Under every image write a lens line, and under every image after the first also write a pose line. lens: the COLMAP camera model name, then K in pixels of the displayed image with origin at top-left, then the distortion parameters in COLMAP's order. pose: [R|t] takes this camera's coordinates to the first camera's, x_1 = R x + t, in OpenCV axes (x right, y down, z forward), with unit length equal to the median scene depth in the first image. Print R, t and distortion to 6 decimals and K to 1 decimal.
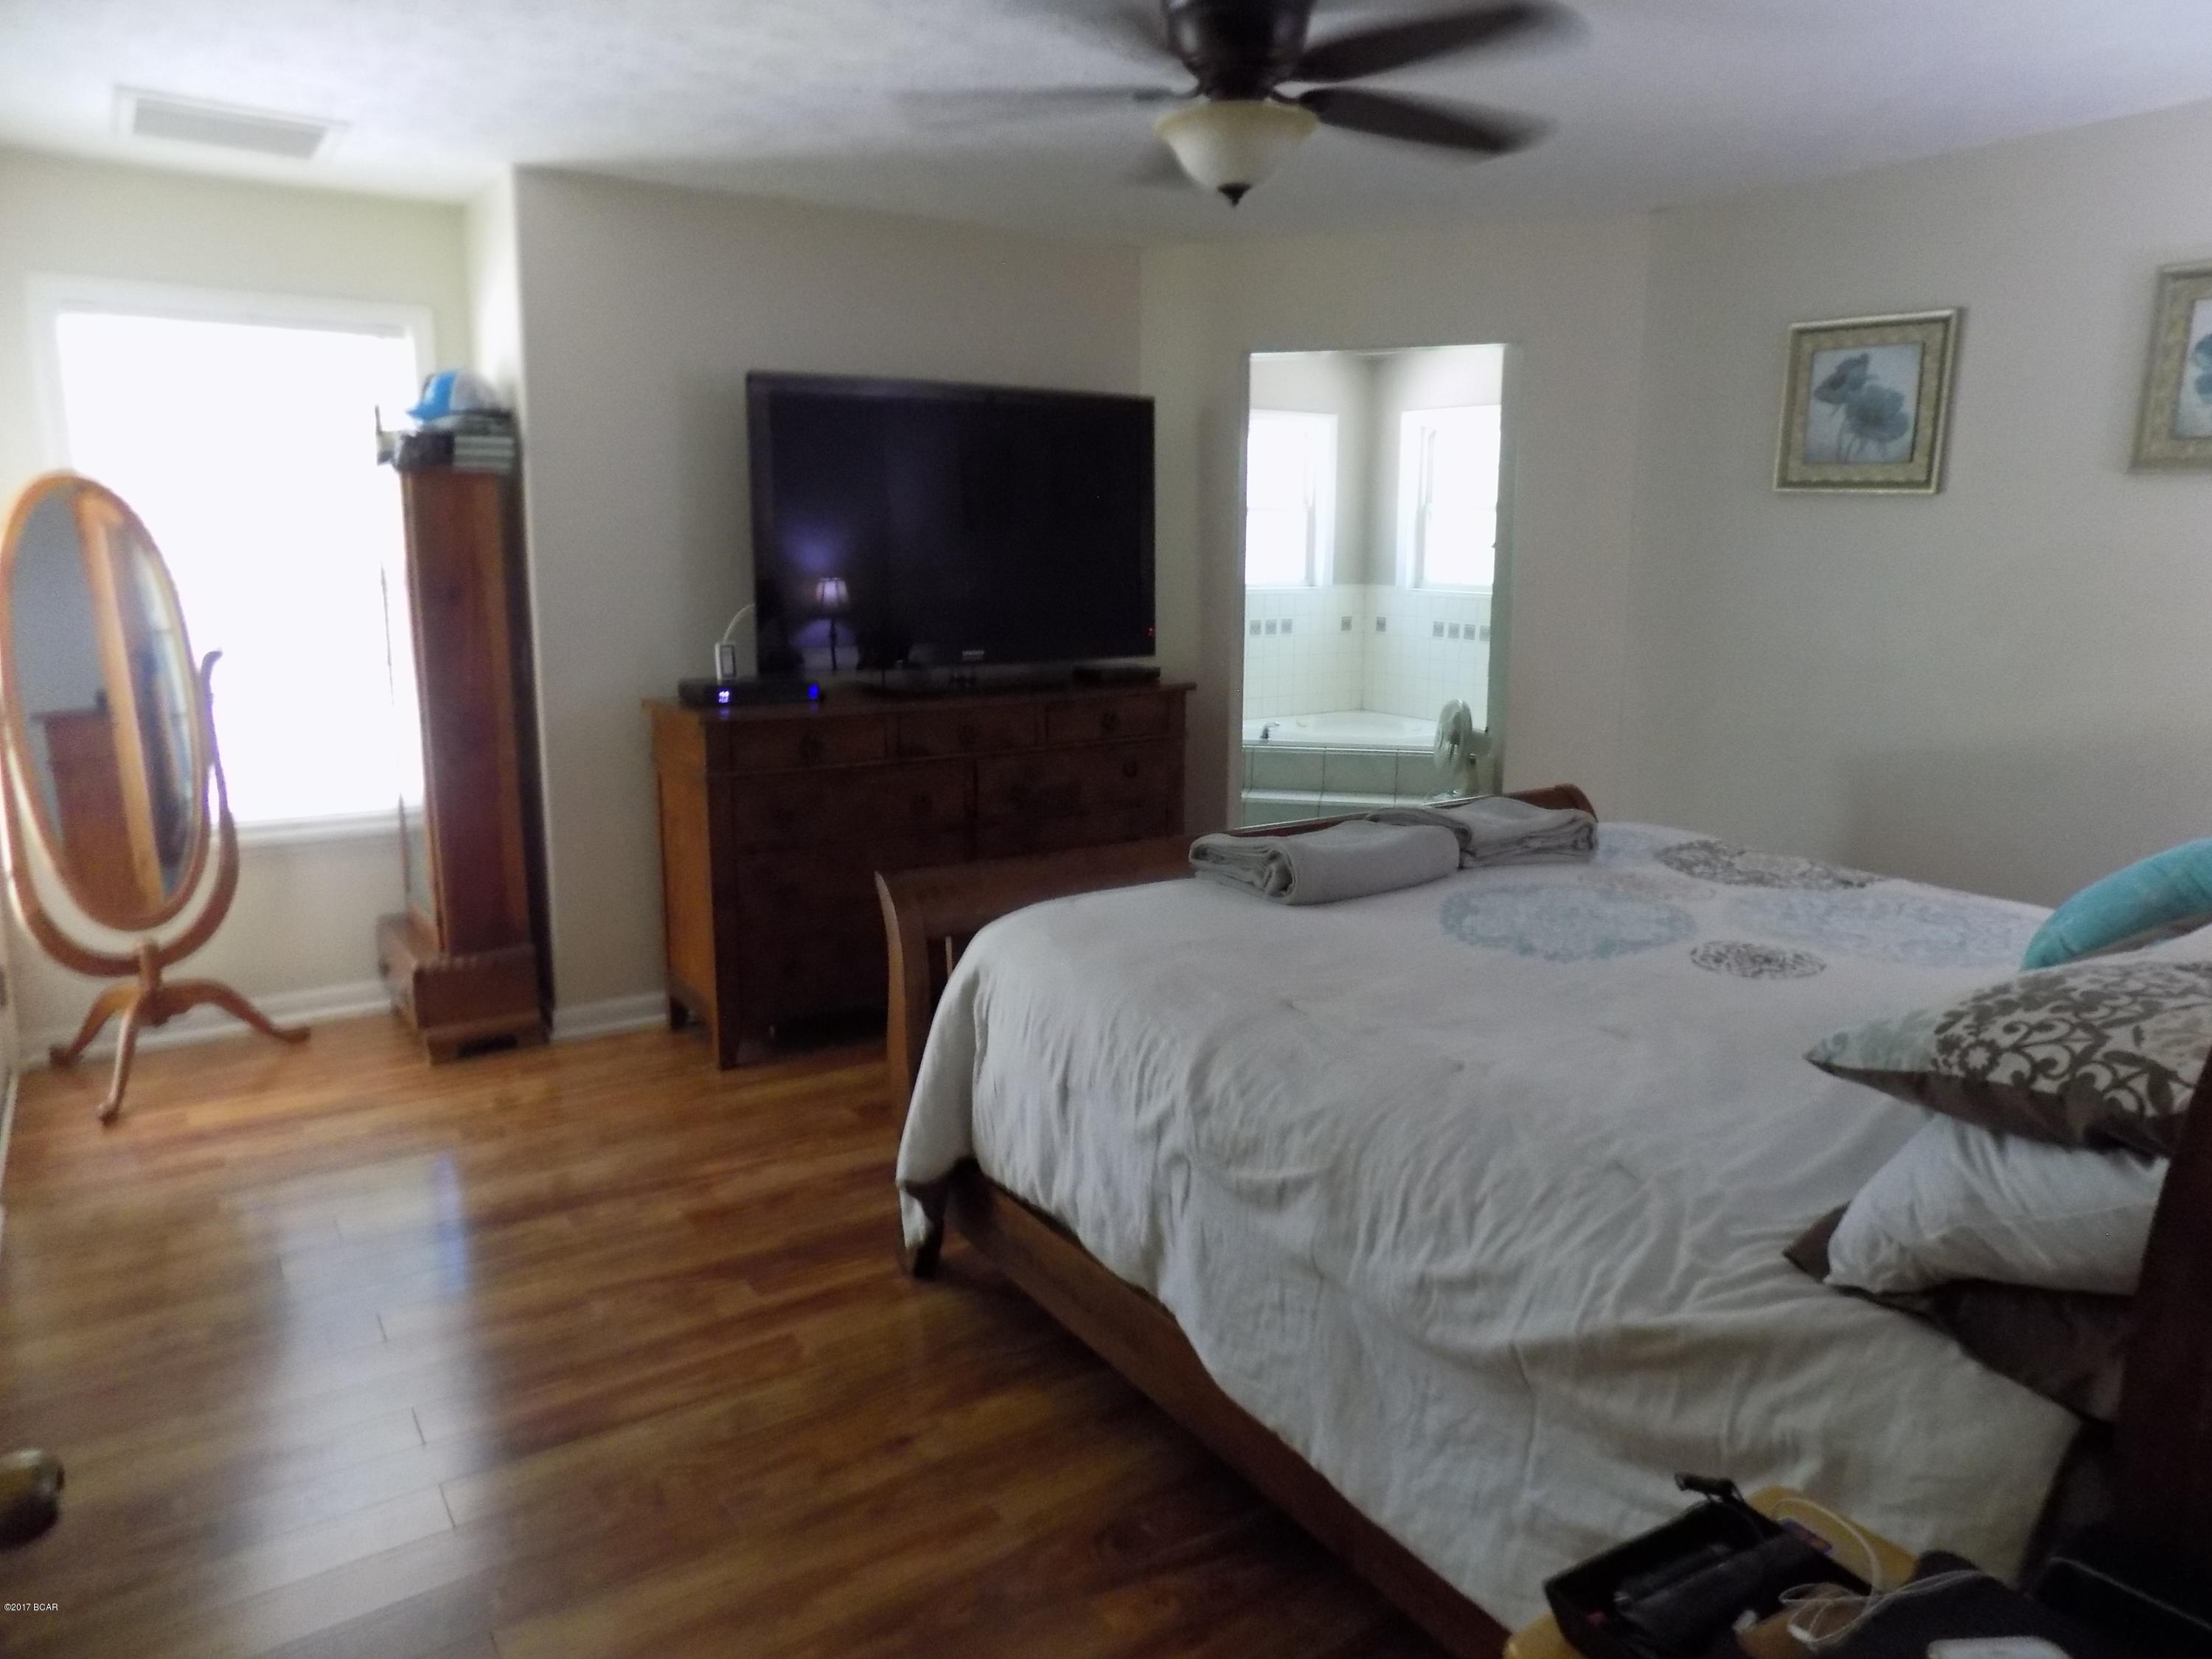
lens RADIAL K [[1468.9, 0, 1110.0], [0, 1468.9, 828.4], [0, 0, 1]] dist [-0.054320, 0.050842]
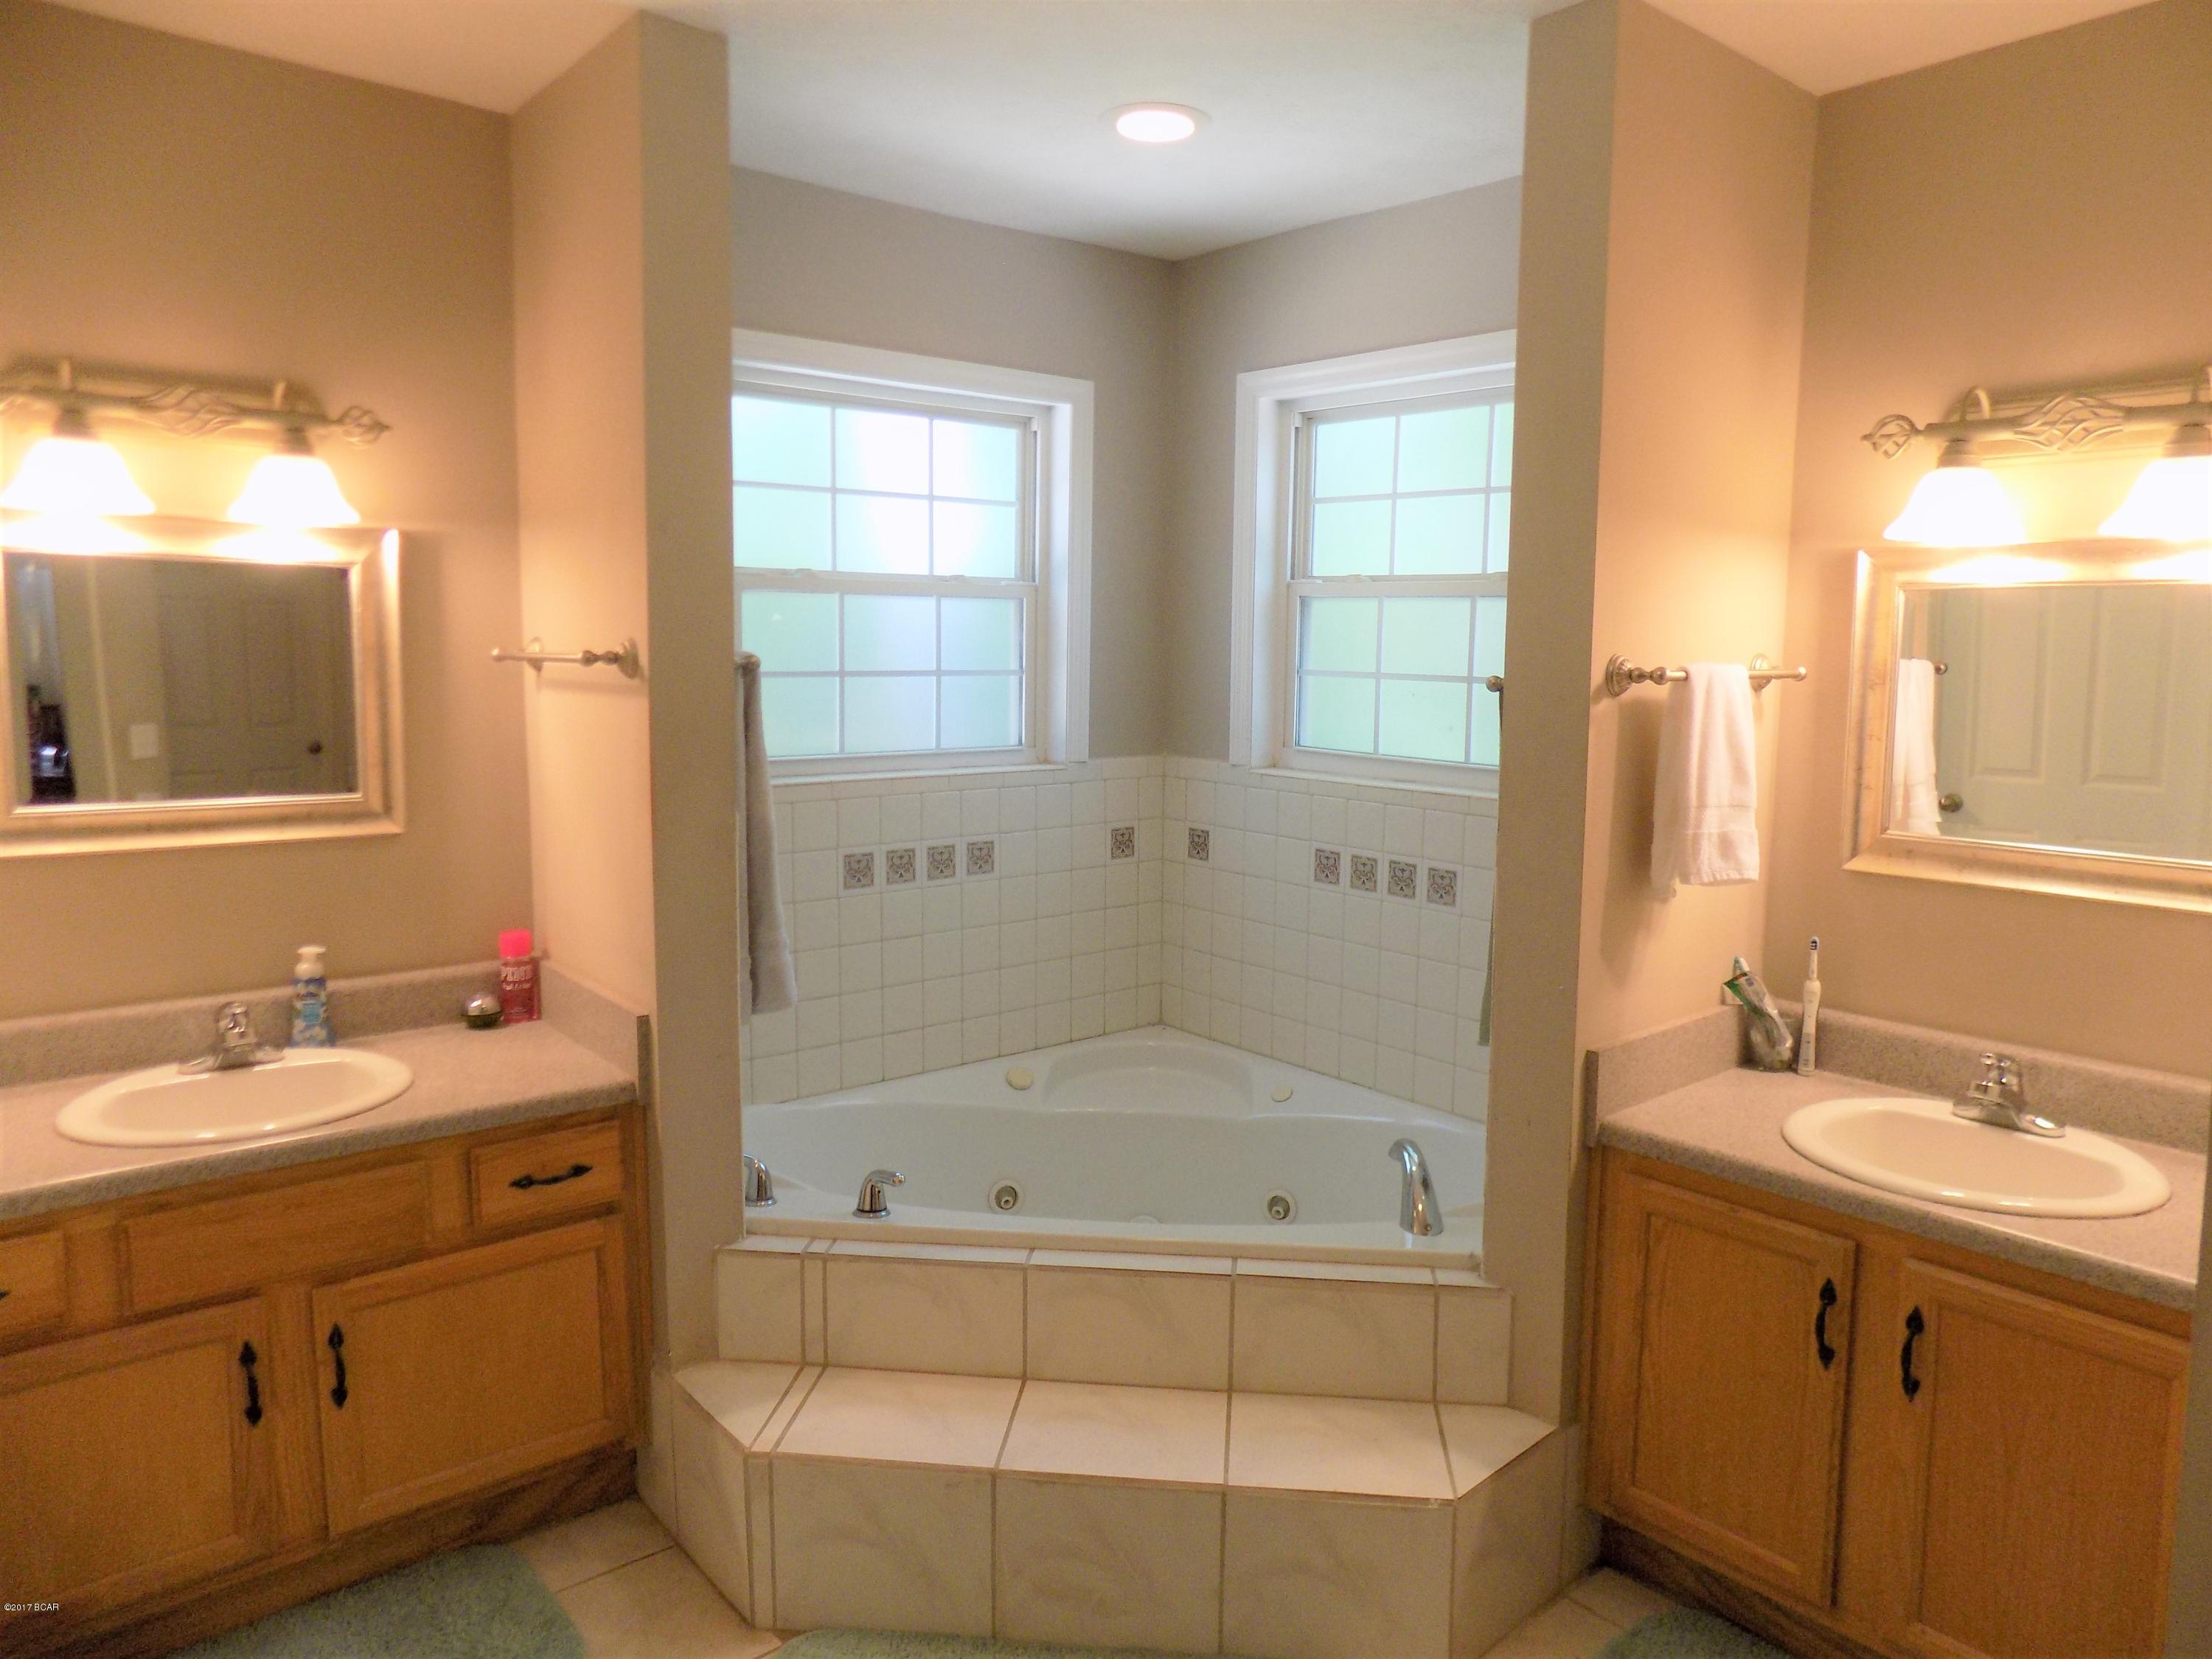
lens RADIAL K [[1468.9, 0, 1100.6], [0, 1468.9, 816.0], [0, 0, 1]] dist [-0.054320, 0.050842]
pose [[0.995675, -0.001919, 0.092890, 0.114694], [0.009306, 0.996819, -0.079154, -0.114224], [-0.092443, 0.079676, 0.992525, 0.561720]]
